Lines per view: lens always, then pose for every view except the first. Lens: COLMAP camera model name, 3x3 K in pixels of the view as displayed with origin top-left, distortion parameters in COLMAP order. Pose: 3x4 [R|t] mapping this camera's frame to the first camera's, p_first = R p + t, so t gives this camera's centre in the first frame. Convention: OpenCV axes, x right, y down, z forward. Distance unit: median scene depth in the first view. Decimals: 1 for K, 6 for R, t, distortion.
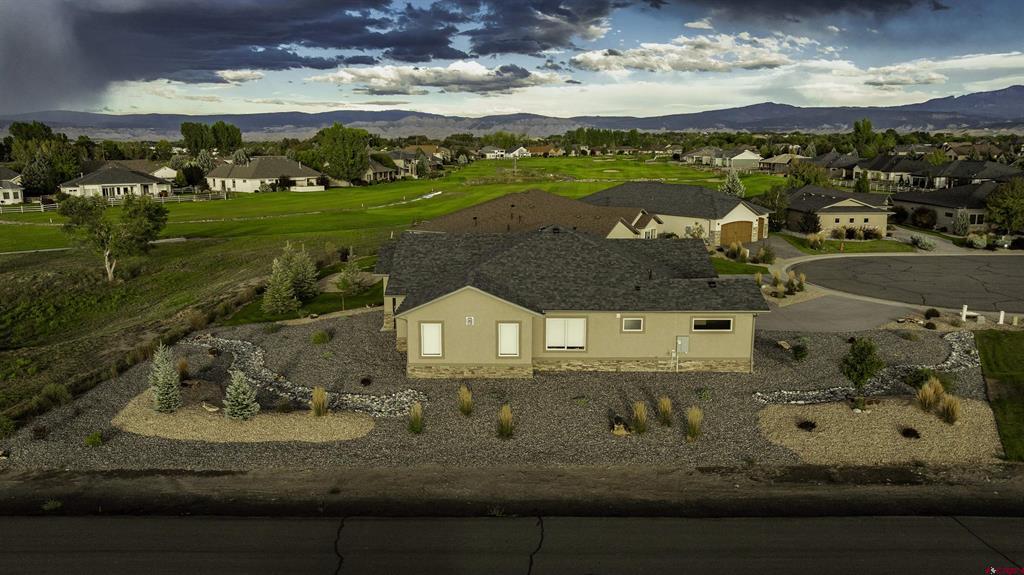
lens RADIAL K [[751.8, 0, 500.1], [0, 751.8, 269.7], [0, 0, 1]] dist [-0.018762, 0.003132]
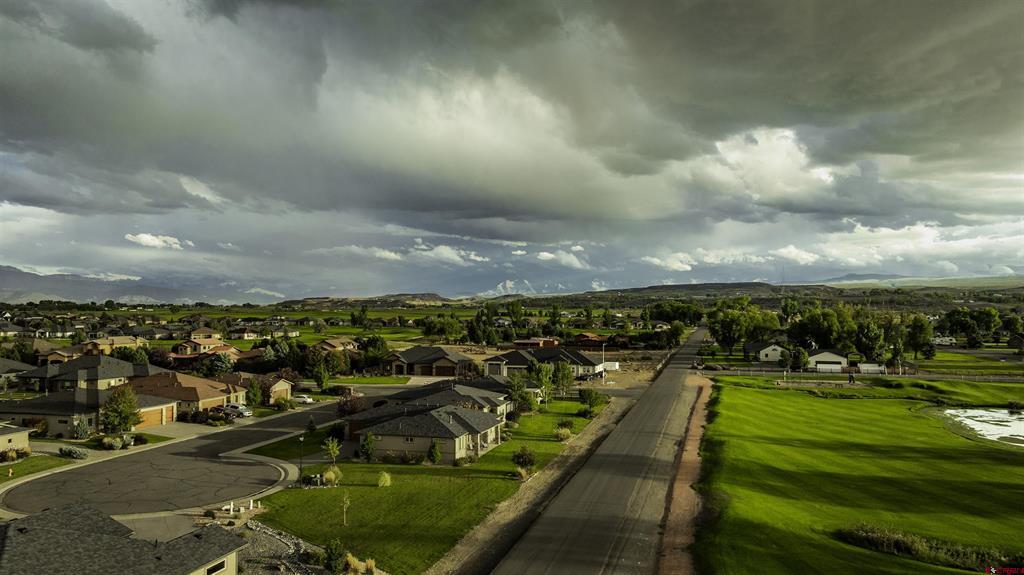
lens RADIAL K [[746.1, 0, 512.0], [0, 746.1, 287.5], [0, 0, 1]] dist [-0.023893, 0.004823]
pose [[0.249506, 0.033369, 0.967798, -0.177243], [0.157028, 0.984785, -0.074437, -0.048065], [-0.955557, 0.170544, 0.240470, 0.033289]]
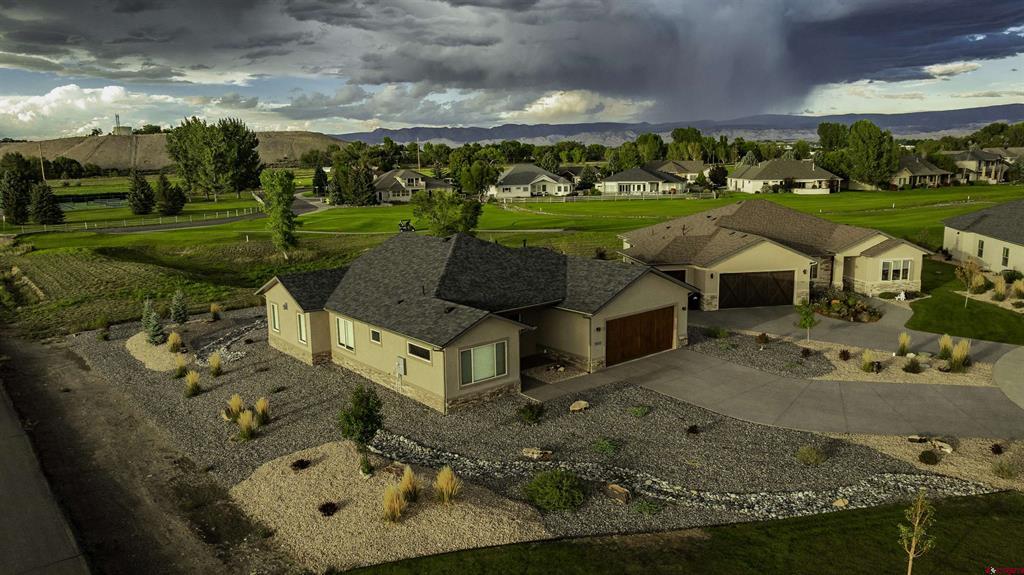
lens RADIAL K [[726.5, 0, 512.0], [0, 726.5, 287.5], [0, 0, 1]] dist [-0.033199, 0.032418]
pose [[0.652567, 0.129265, -0.746623, 0.220784], [-0.106601, 0.991203, 0.078438, -0.018844], [0.750195, 0.028405, 0.660606, 0.109718]]
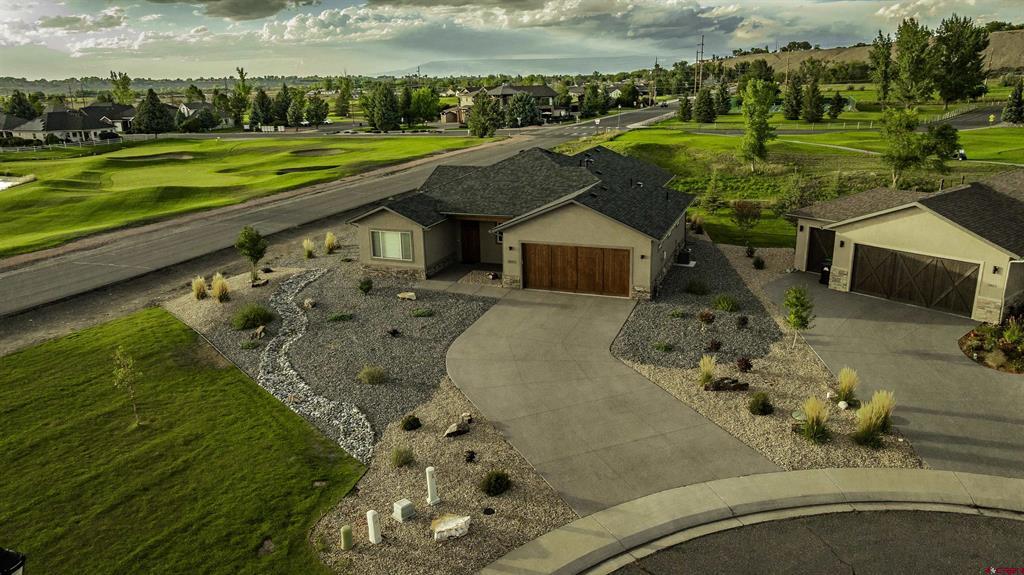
lens RADIAL K [[726.5, 0, 512.0], [0, 726.5, 287.5], [0, 0, 1]] dist [-0.033199, 0.032418]
pose [[-0.341211, 0.276172, -0.898501, 0.286441], [-0.127574, 0.933416, 0.335350, -0.057800], [0.931290, 0.229050, -0.283259, 0.344252]]
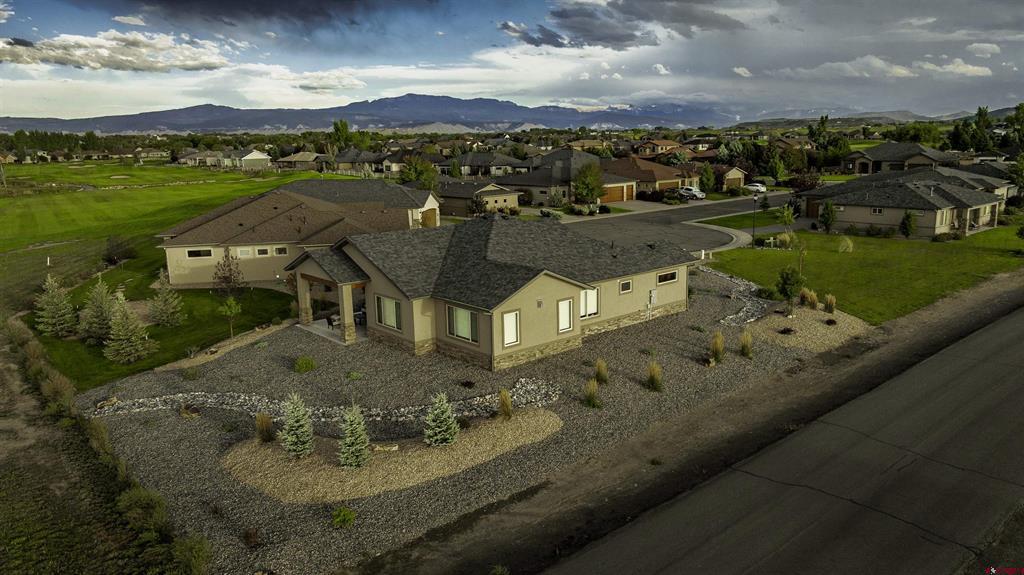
lens RADIAL K [[726.5, 0, 512.0], [0, 726.5, 287.5], [0, 0, 1]] dist [-0.033199, 0.032418]
pose [[0.748038, -0.146003, 0.647396, -0.153920], [0.127369, 0.988950, 0.075862, -0.007709], [-0.651319, 0.025710, 0.758368, 0.055056]]
